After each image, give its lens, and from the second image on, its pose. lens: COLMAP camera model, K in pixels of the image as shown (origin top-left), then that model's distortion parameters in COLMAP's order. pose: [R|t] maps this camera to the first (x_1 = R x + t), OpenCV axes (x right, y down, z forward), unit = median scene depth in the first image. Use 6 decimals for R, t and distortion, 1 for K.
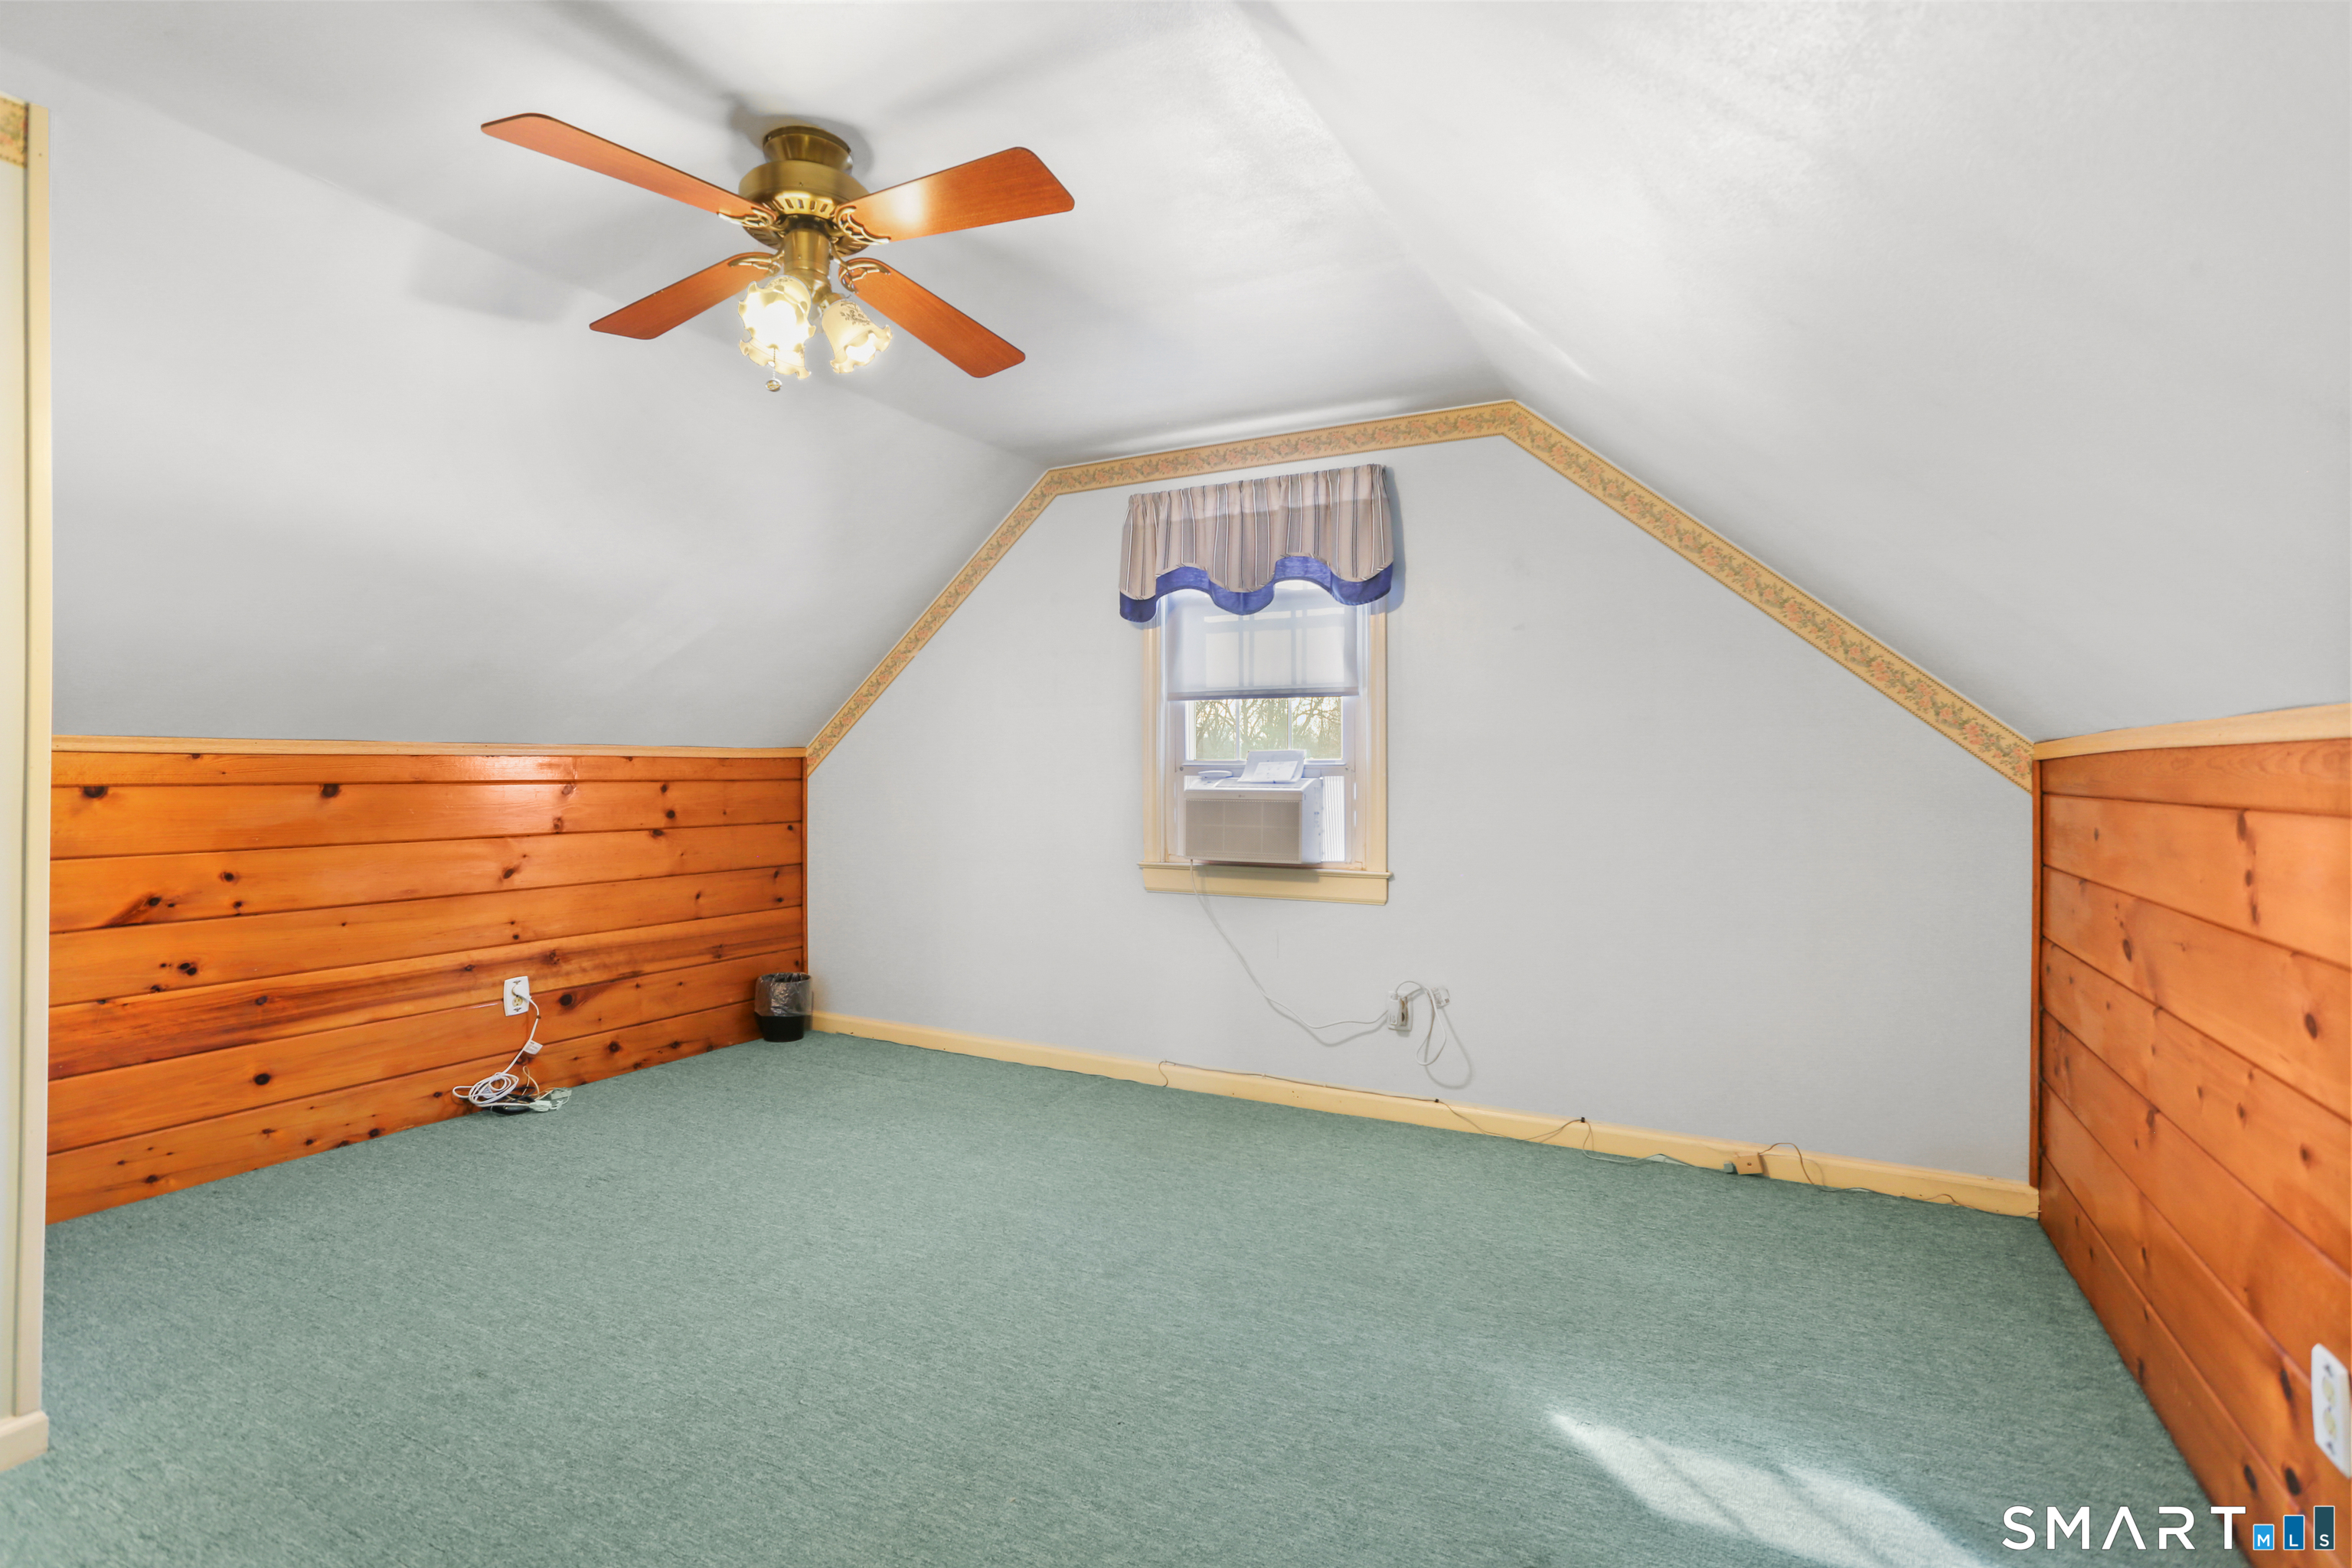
lens RADIAL K [[1132.3, 0, 1168.3], [0, 1132.3, 766.1], [0, 0, 1]] dist [-0.051425, 0.031130]
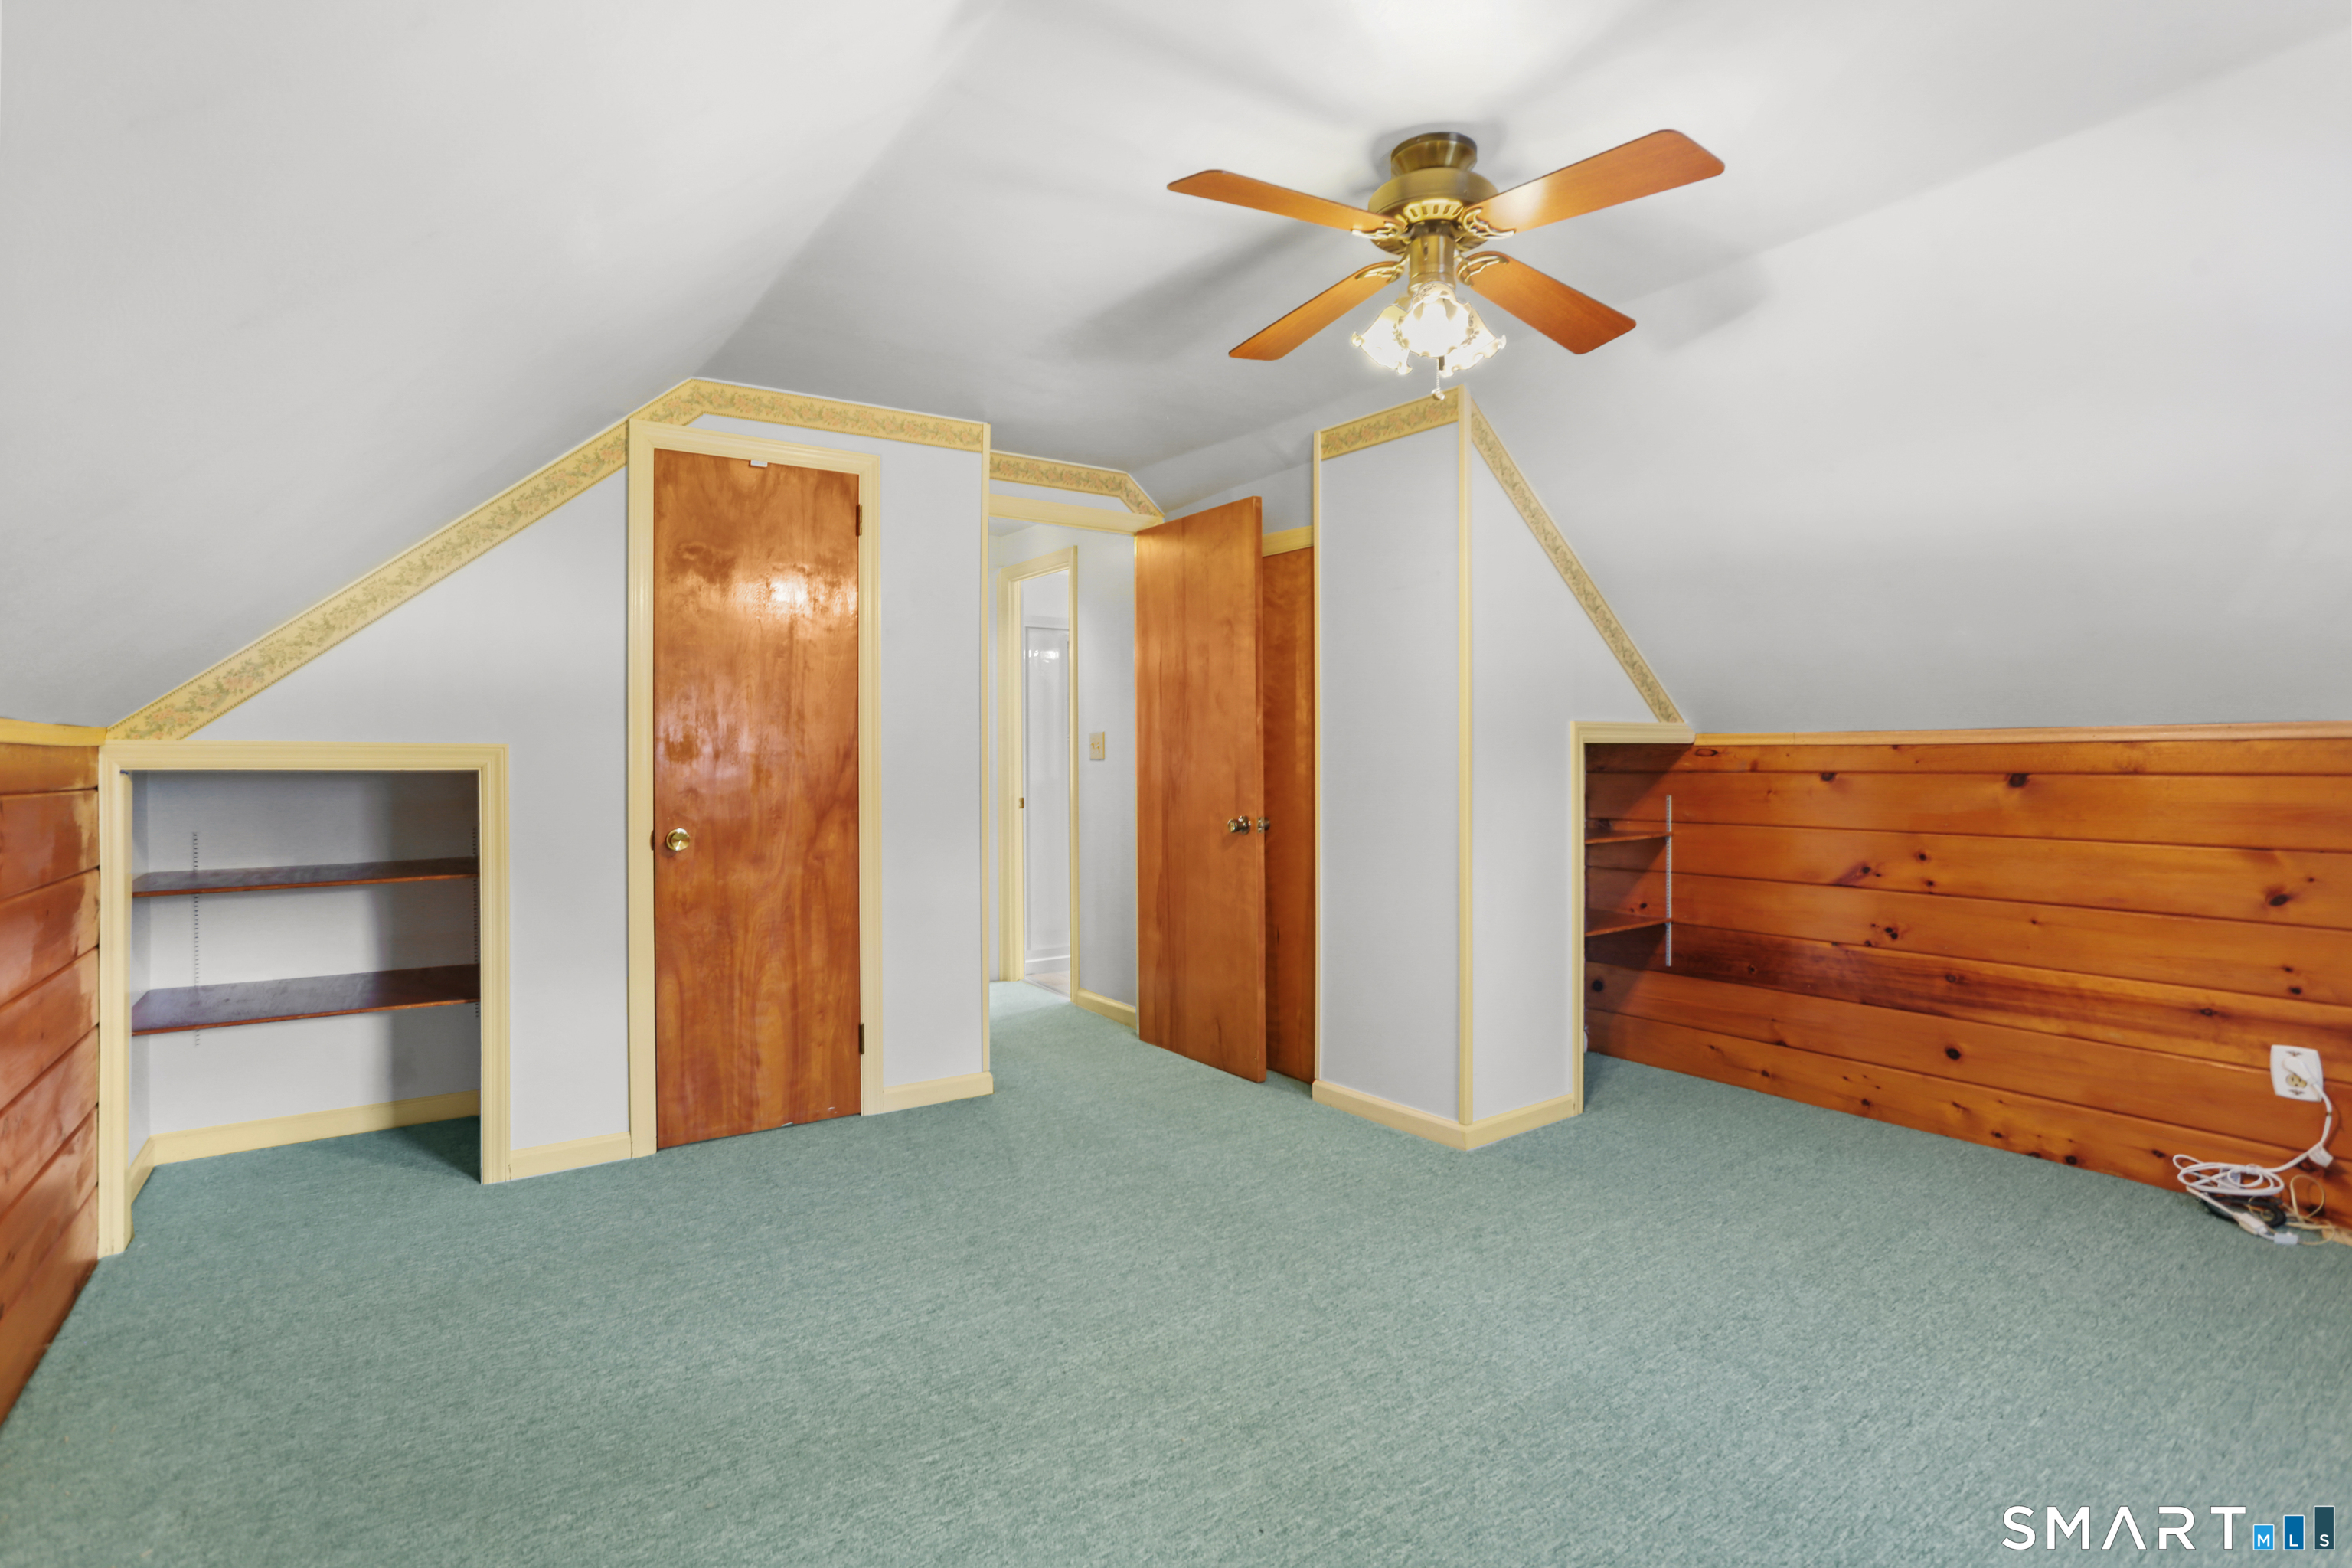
lens RADIAL K [[1132.3, 0, 1168.3], [0, 1132.3, 766.1], [0, 0, 1]] dist [-0.051425, 0.031130]
pose [[-0.446244, 0.005806, -0.894892, 0.405565], [0.007226, 0.999970, 0.002884, 0.001582], [0.894882, -0.005179, -0.446272, 0.719720]]
